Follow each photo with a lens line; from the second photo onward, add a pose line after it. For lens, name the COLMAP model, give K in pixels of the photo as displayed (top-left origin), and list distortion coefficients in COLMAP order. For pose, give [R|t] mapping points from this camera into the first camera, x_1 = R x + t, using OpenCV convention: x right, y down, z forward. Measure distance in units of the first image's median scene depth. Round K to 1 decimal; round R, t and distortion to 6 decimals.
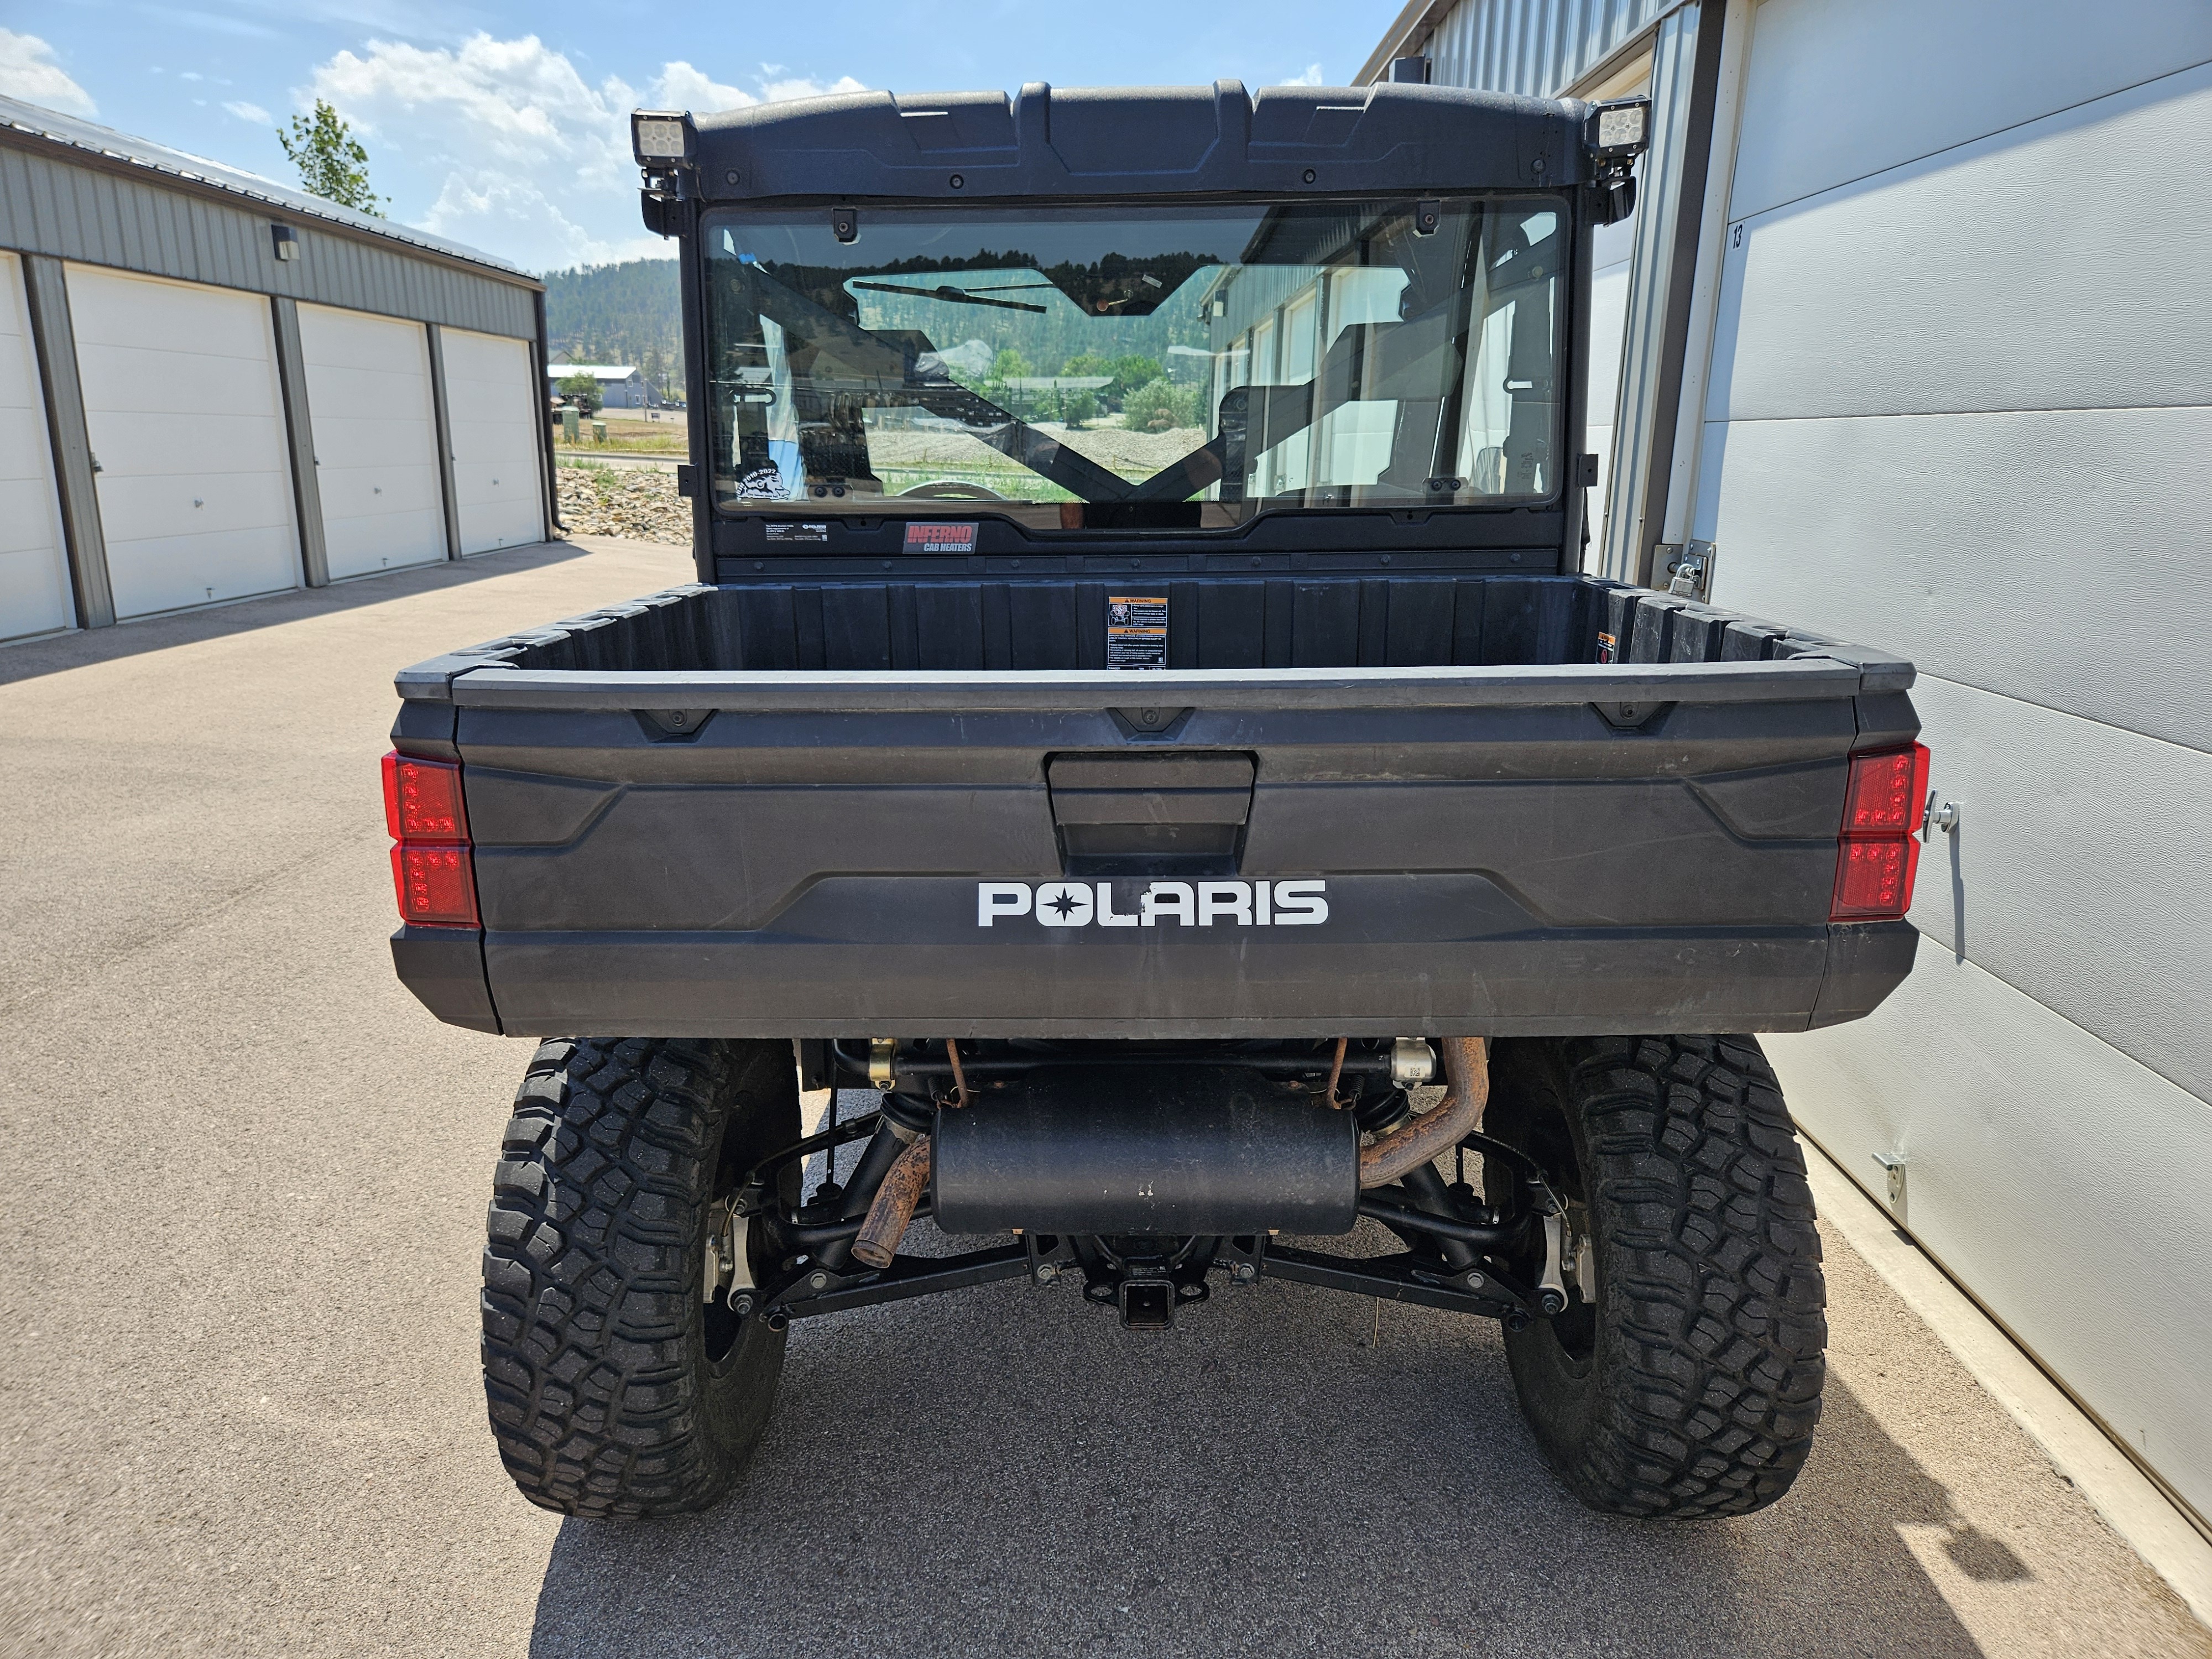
lens RADIAL K [[1512.4, 0, 1099.1], [0, 1512.4, 829.2], [0, 0, 1]] dist [0.045060, -0.029286]
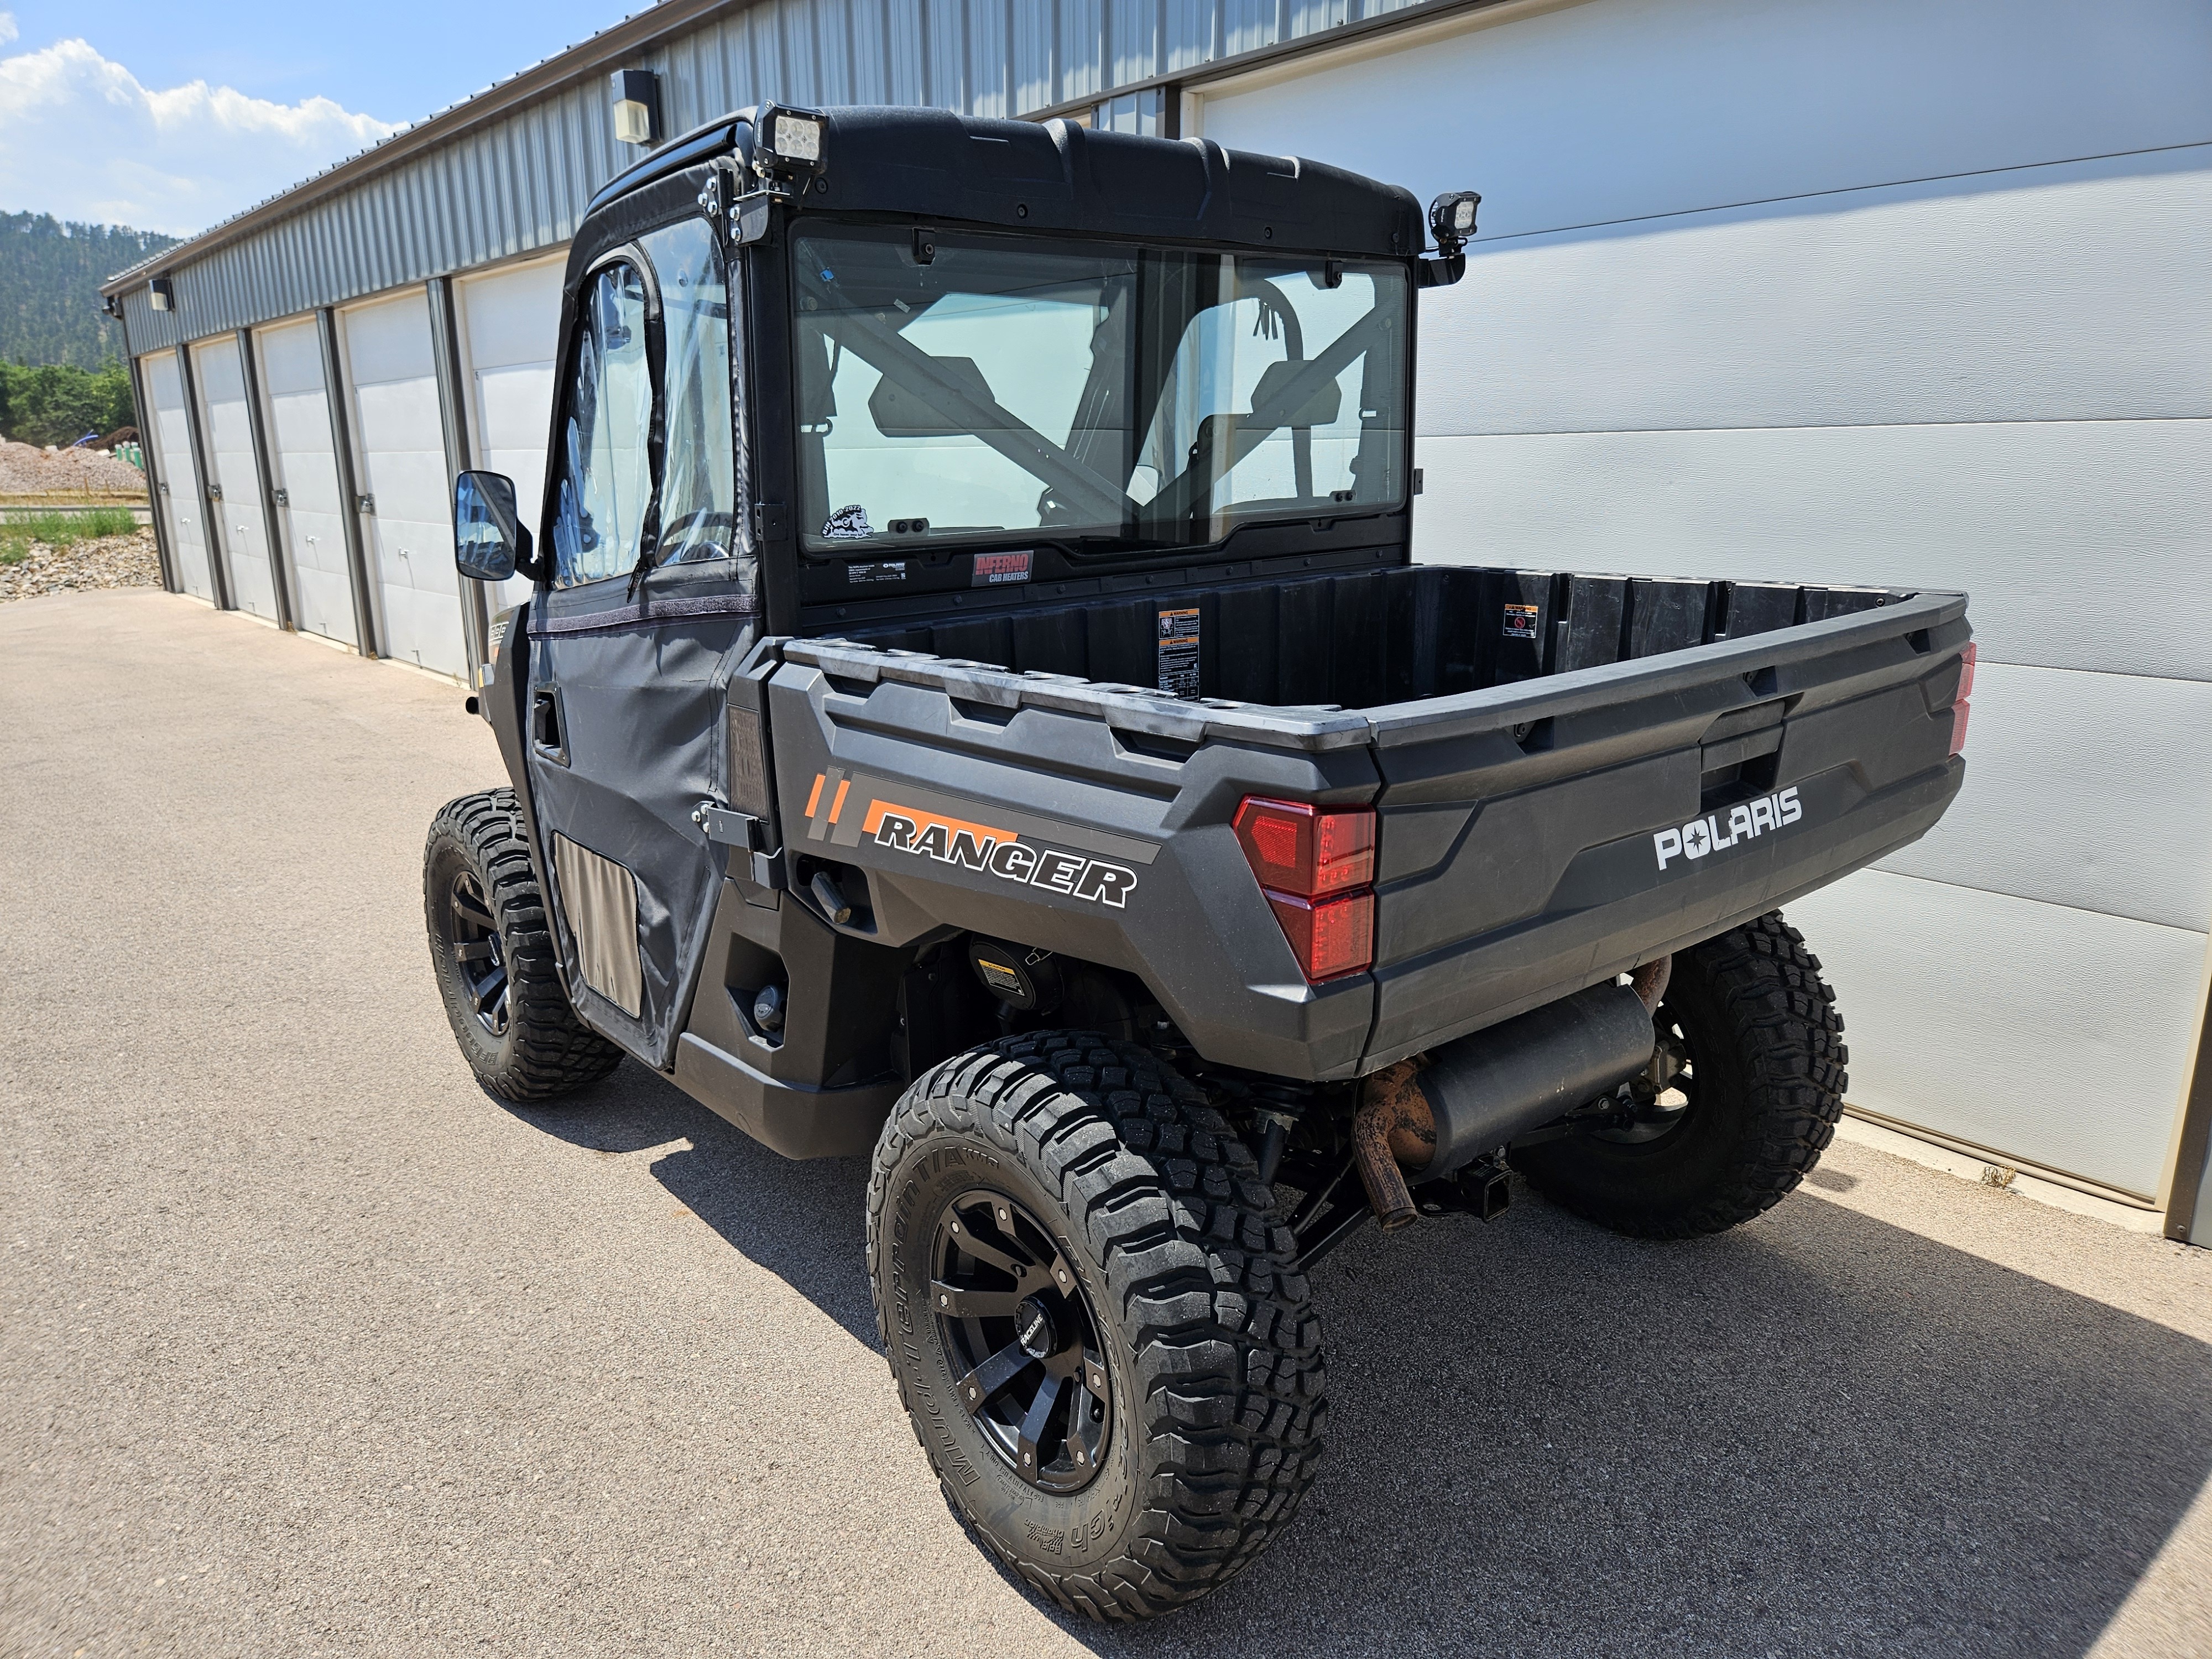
lens RADIAL K [[1512.4, 0, 1090.0], [0, 1512.4, 834.7], [0, 0, 1]] dist [0.045060, -0.029286]
pose [[0.756148, -0.175355, 0.630469, -0.726959], [0.178100, 0.982207, 0.059583, -0.071366], [-0.629699, 0.067233, 0.773924, 0.216181]]
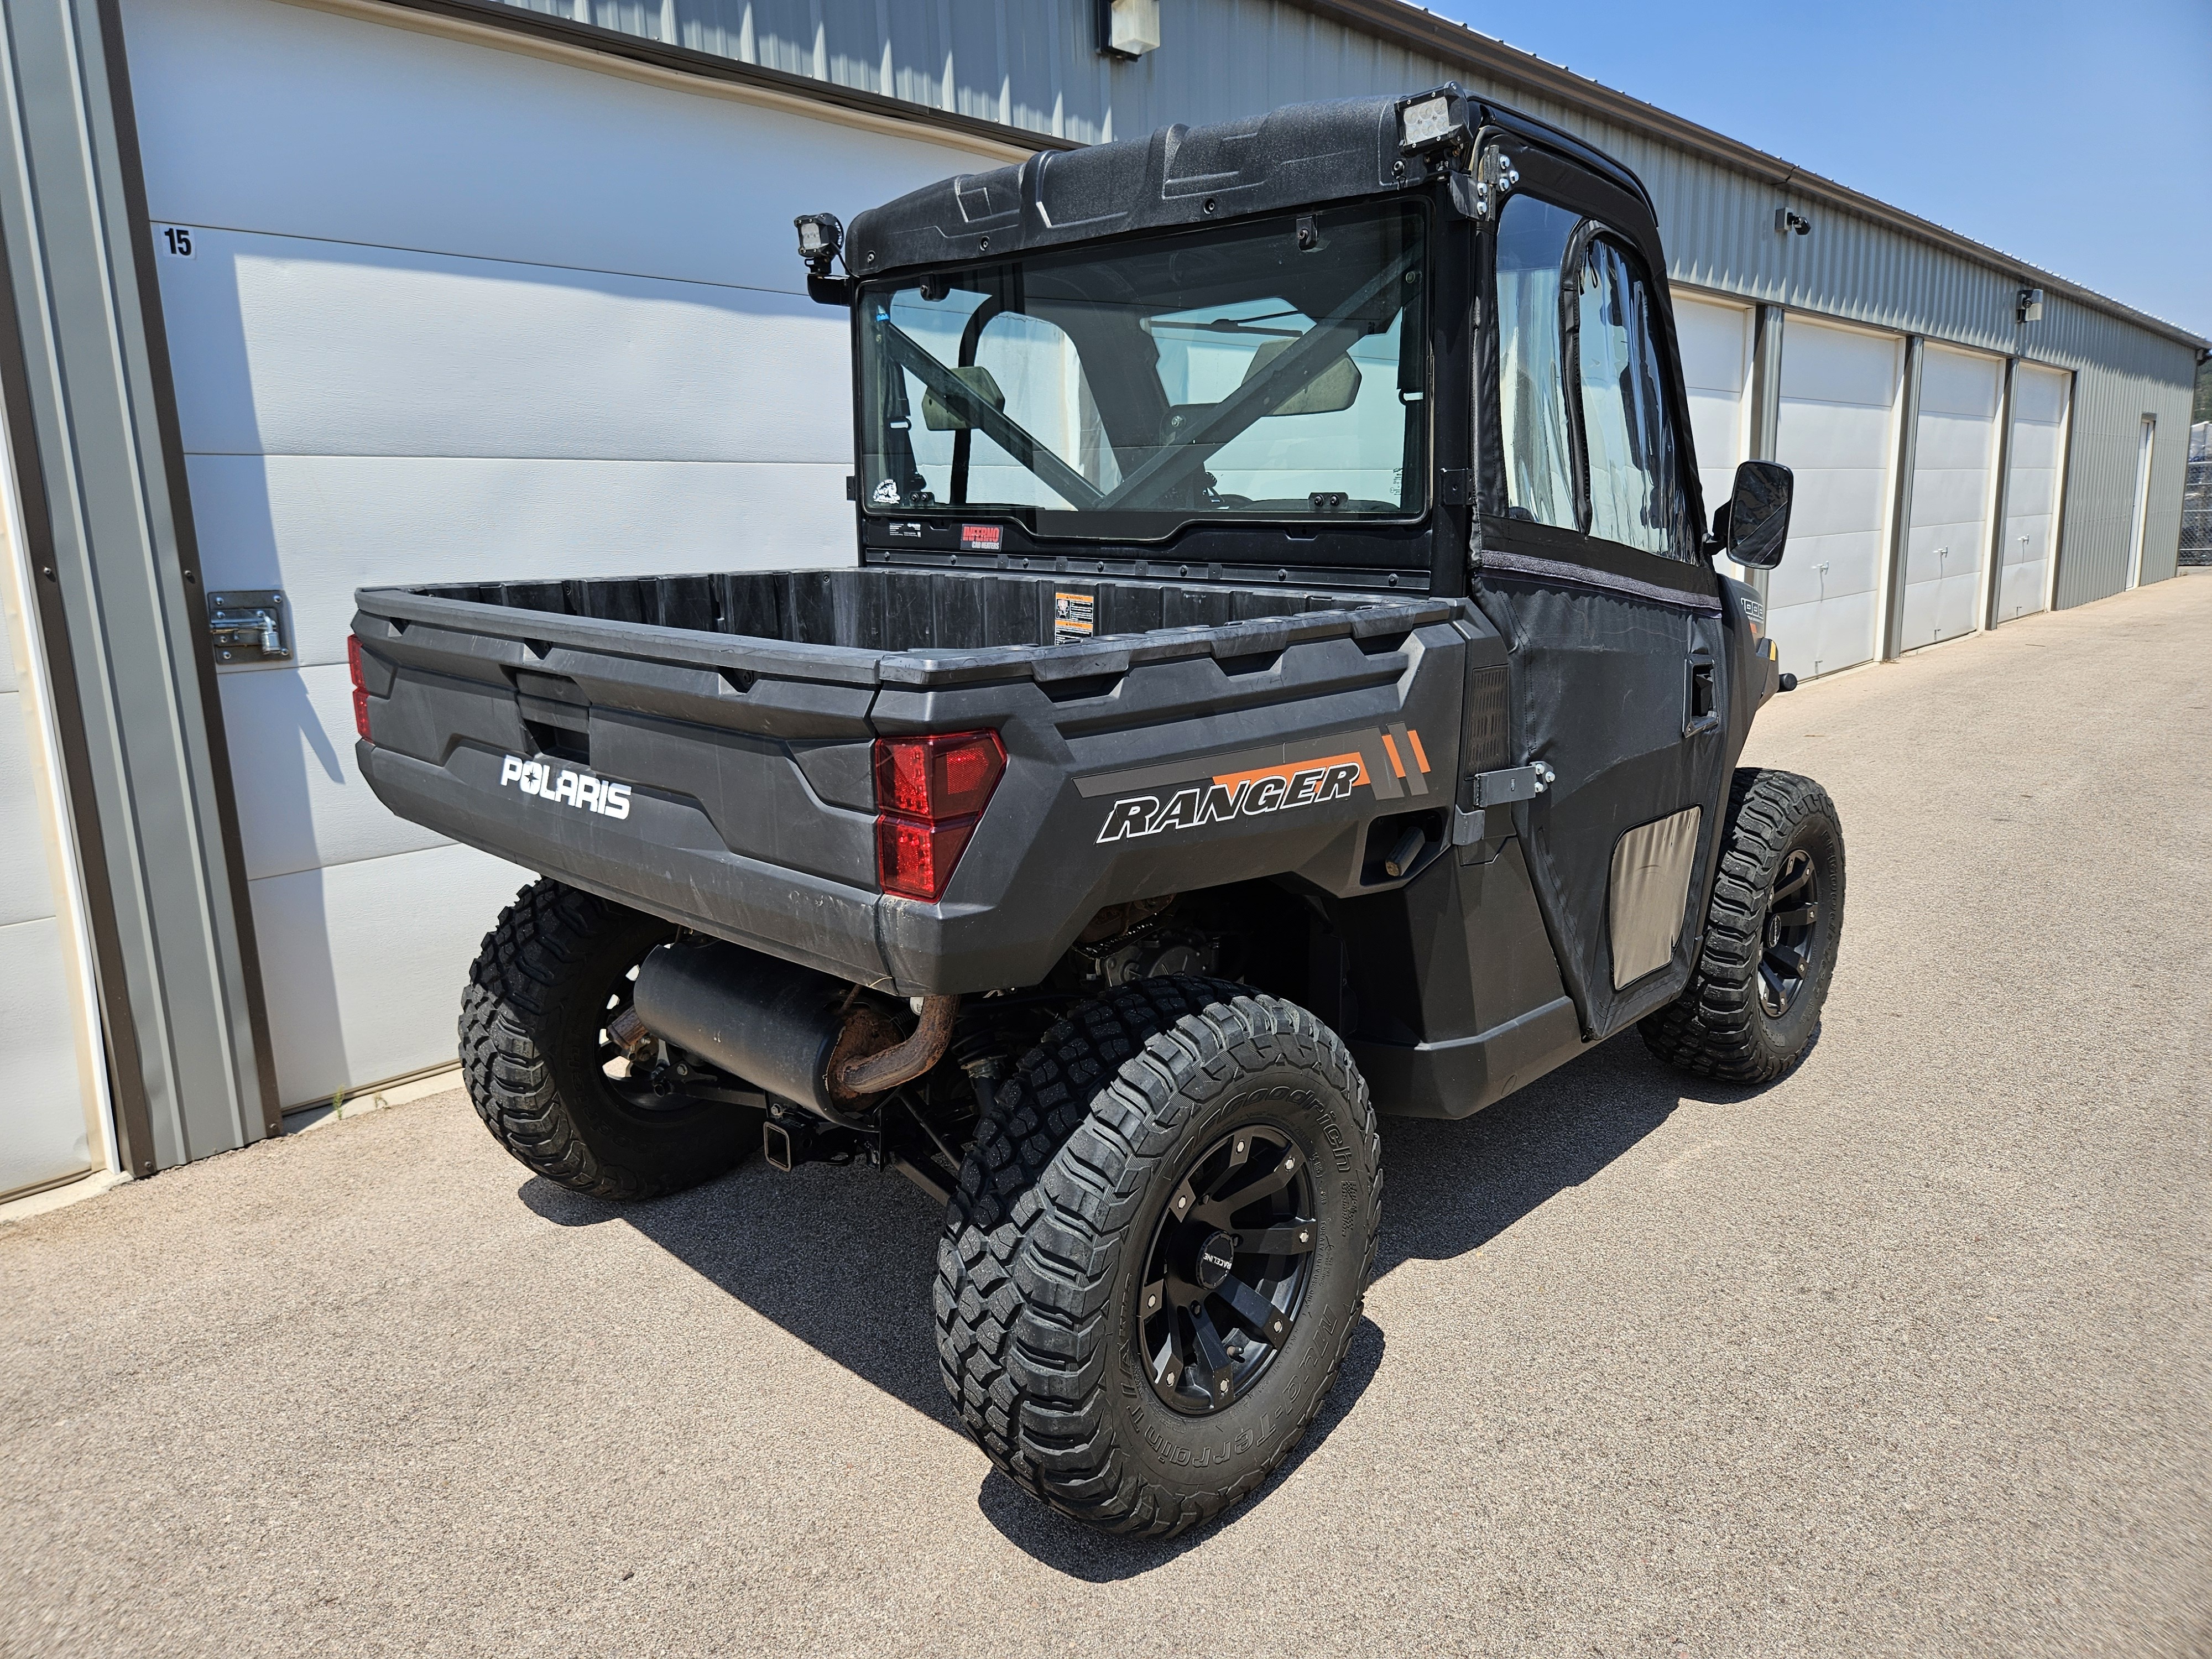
lens RADIAL K [[1512.4, 0, 1068.1], [0, 1512.4, 833.5], [0, 0, 1]] dist [0.045060, -0.029286]
pose [[0.727735, 0.162827, -0.666250, 0.796370], [-0.172868, 0.983594, 0.051563, -0.035996], [0.663716, 0.077649, 0.743944, 0.174543]]
